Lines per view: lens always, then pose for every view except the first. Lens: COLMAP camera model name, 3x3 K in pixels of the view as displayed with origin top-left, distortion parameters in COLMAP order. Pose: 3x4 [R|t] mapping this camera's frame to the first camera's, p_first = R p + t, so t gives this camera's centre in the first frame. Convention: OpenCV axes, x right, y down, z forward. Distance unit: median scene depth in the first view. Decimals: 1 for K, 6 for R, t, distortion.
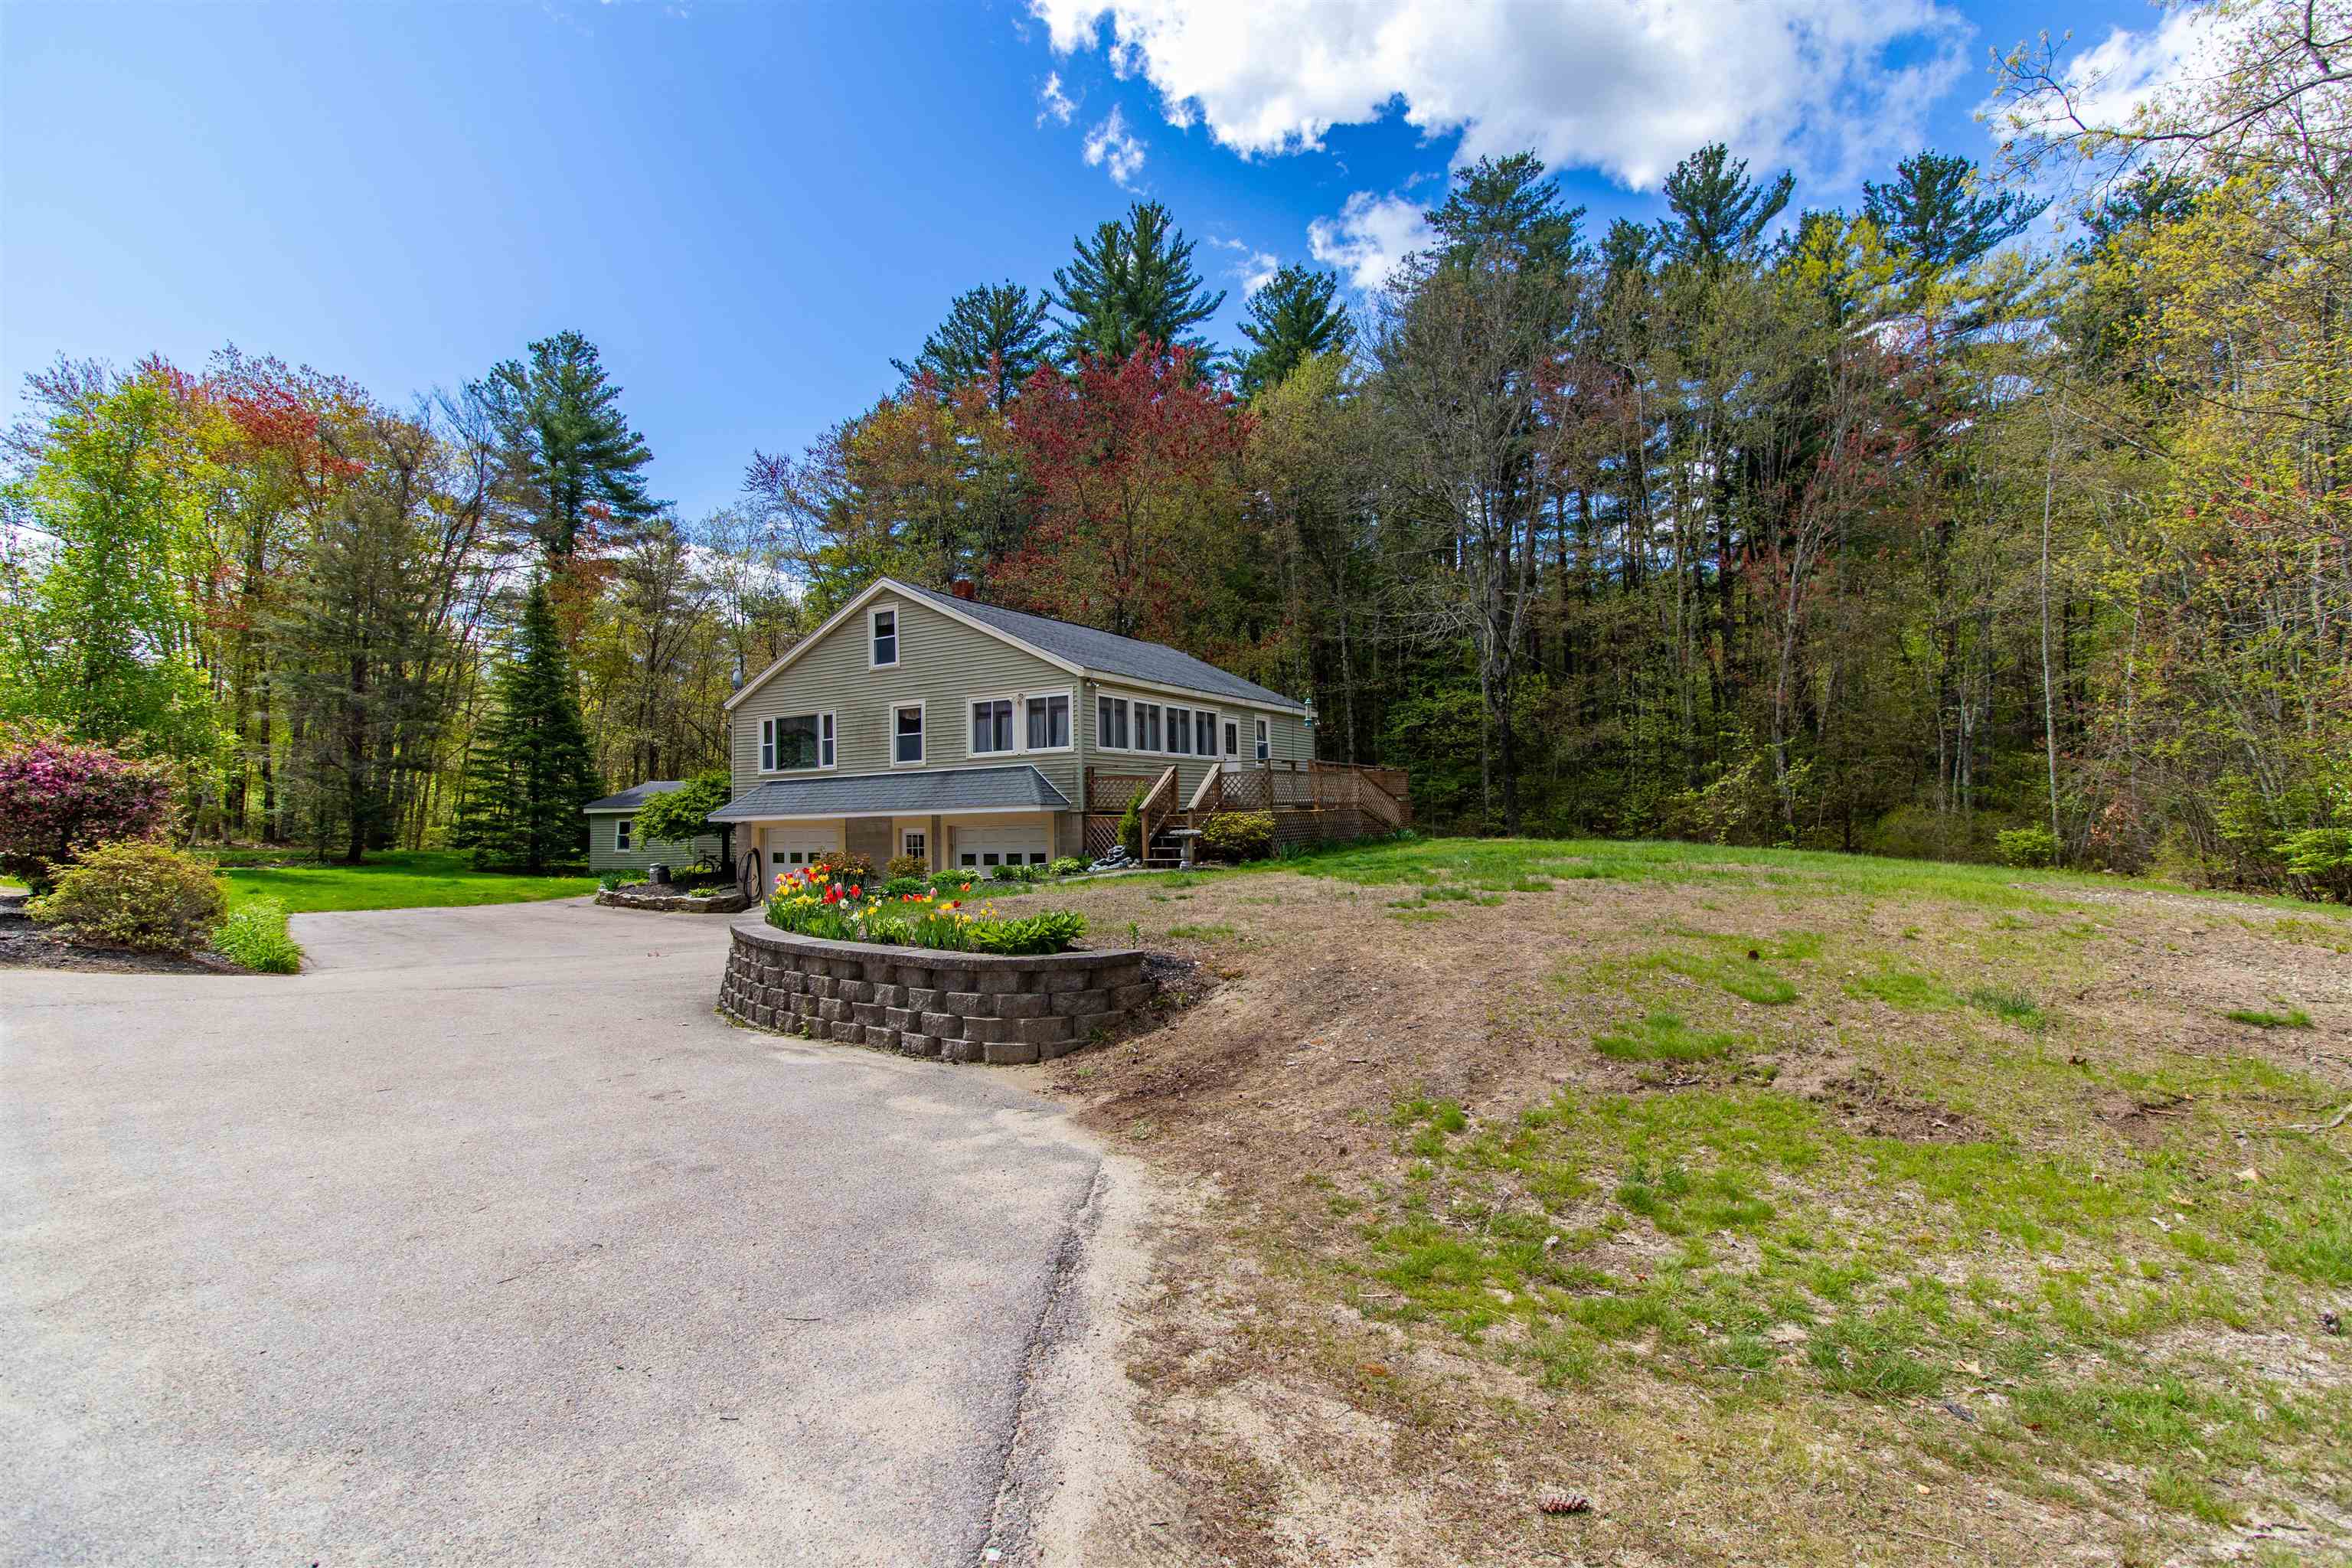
lens RADIAL K [[1109.3, 0, 1194.4], [0, 1109.3, 775.7], [0, 0, 1]] dist [-0.000095, -0.000177]
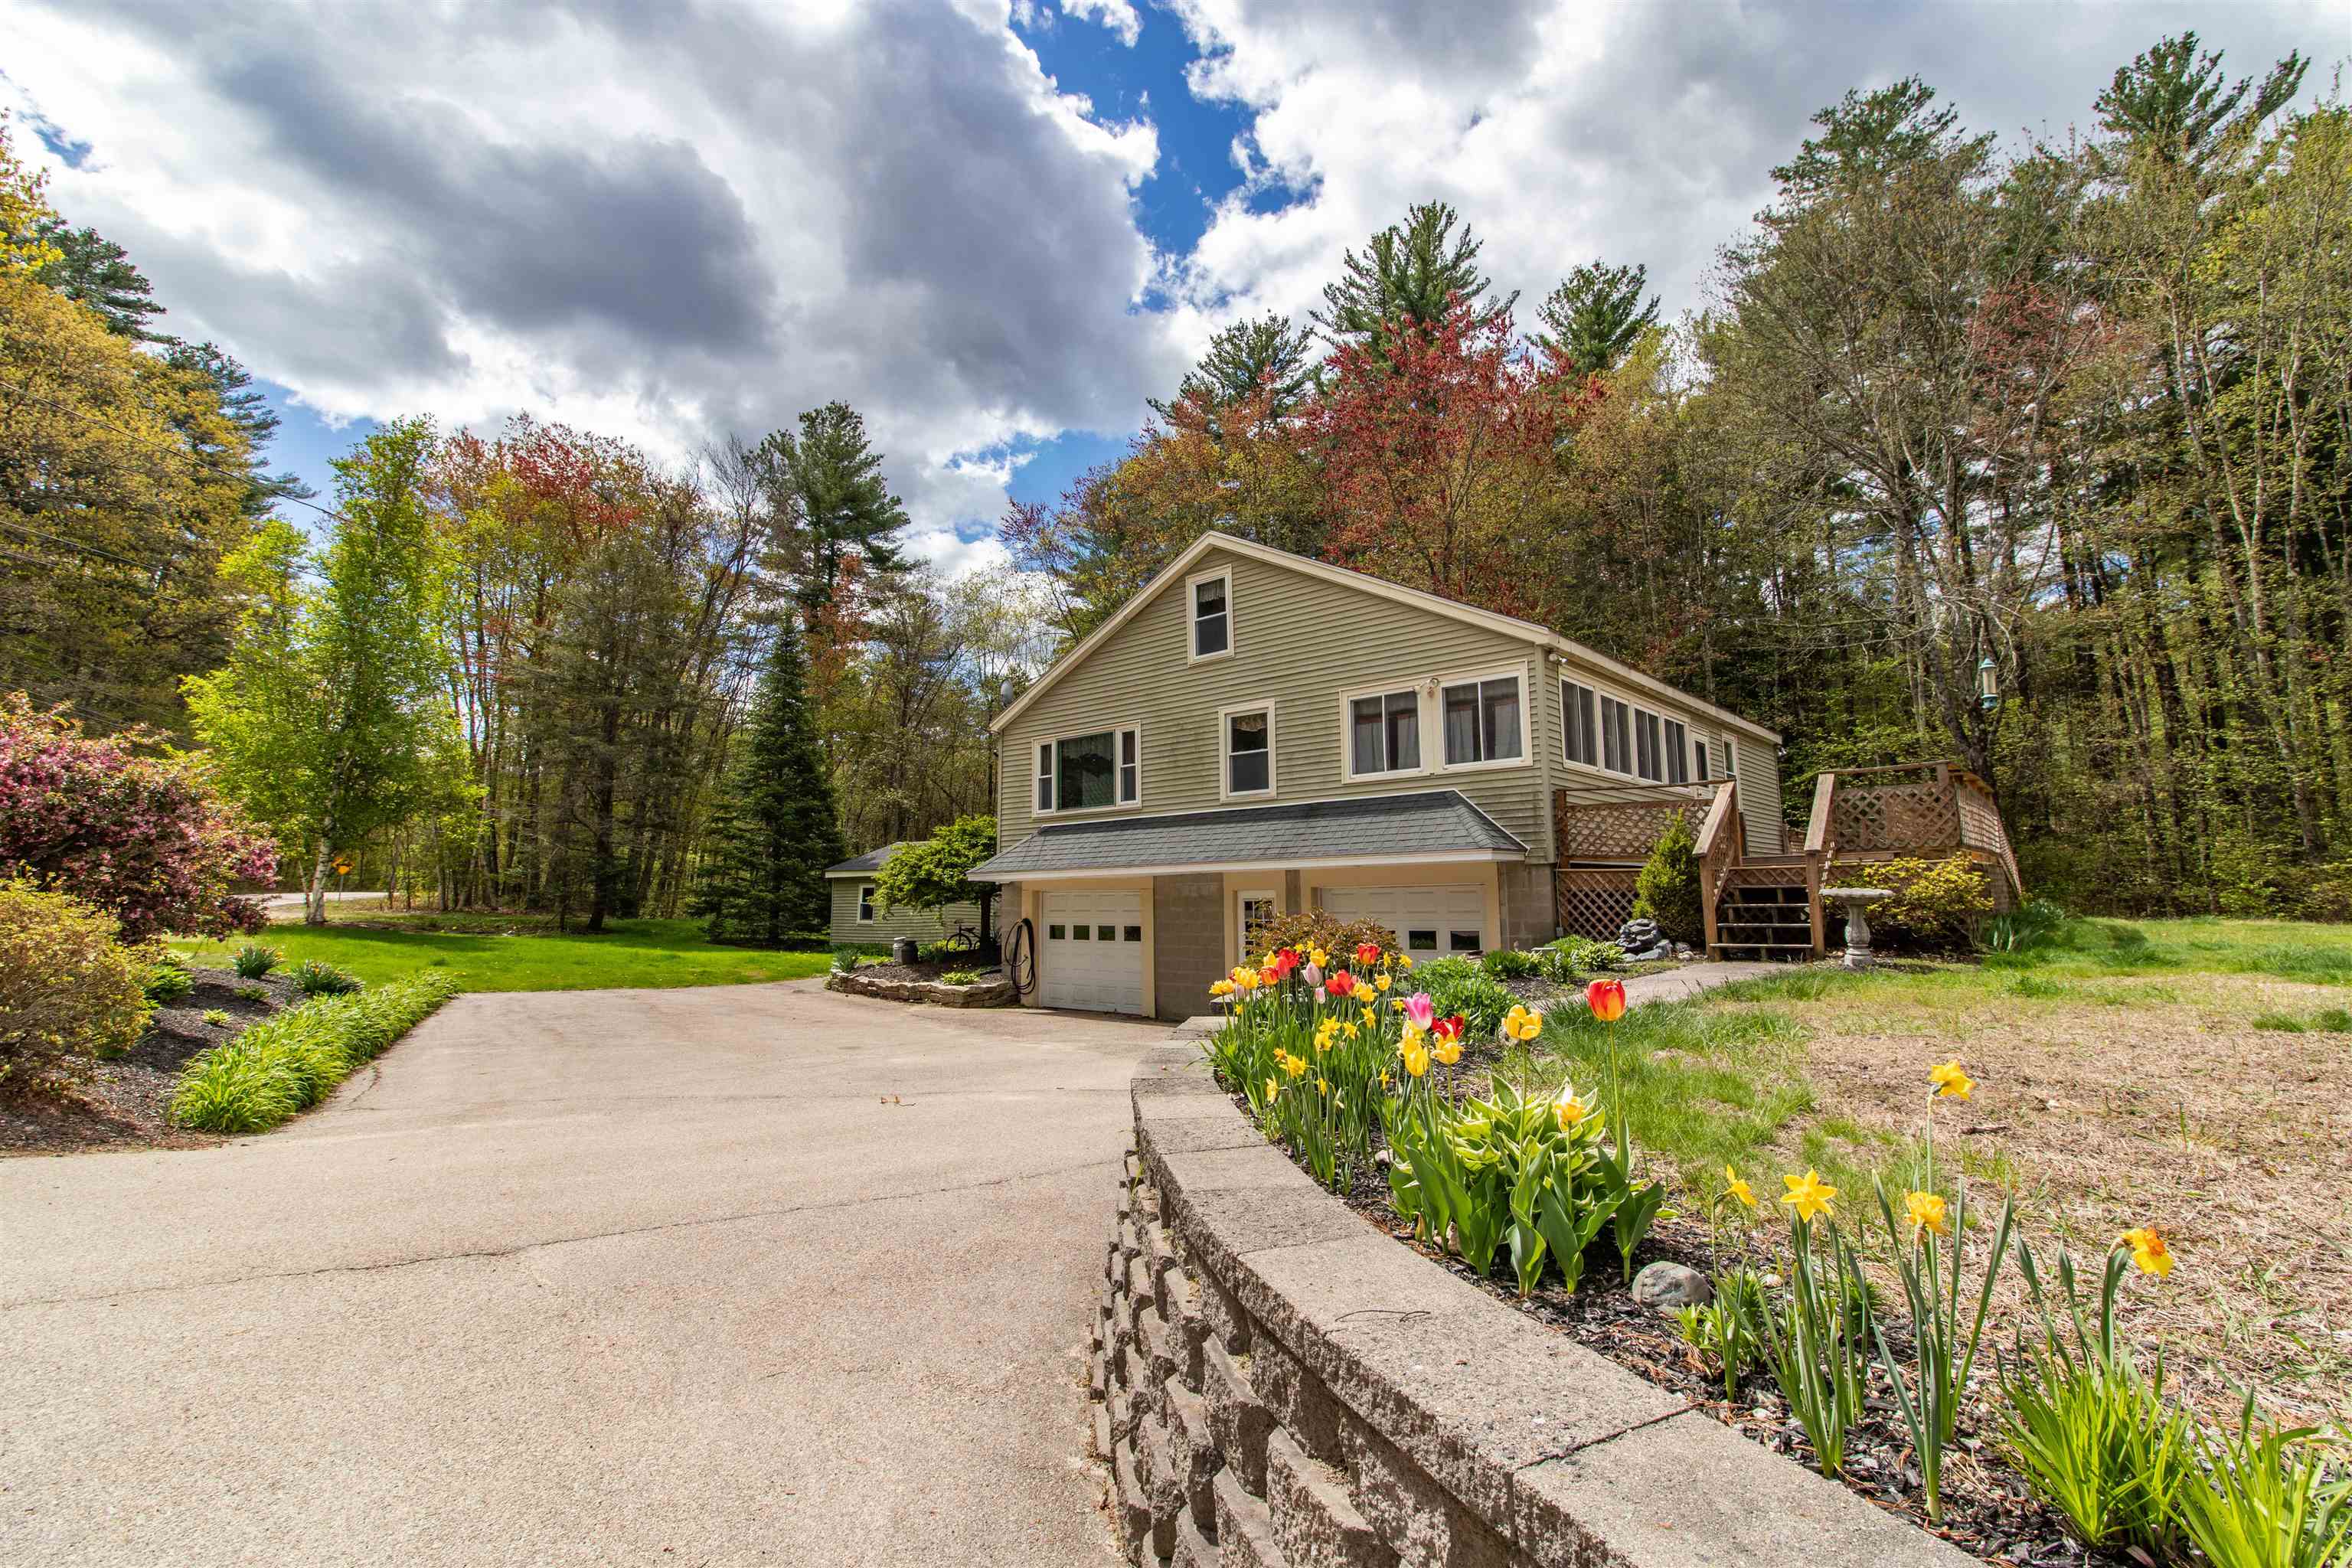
lens RADIAL K [[1111.2, 0, 1183.4], [0, 1111.2, 750.5], [0, 0, 1]] dist [0.002717, 0.000458]
pose [[0.978672, -0.016343, -0.204776, -0.138361], [-0.003202, 0.995496, -0.094754, 0.023573], [0.205402, 0.093389, 0.974212, 0.287294]]
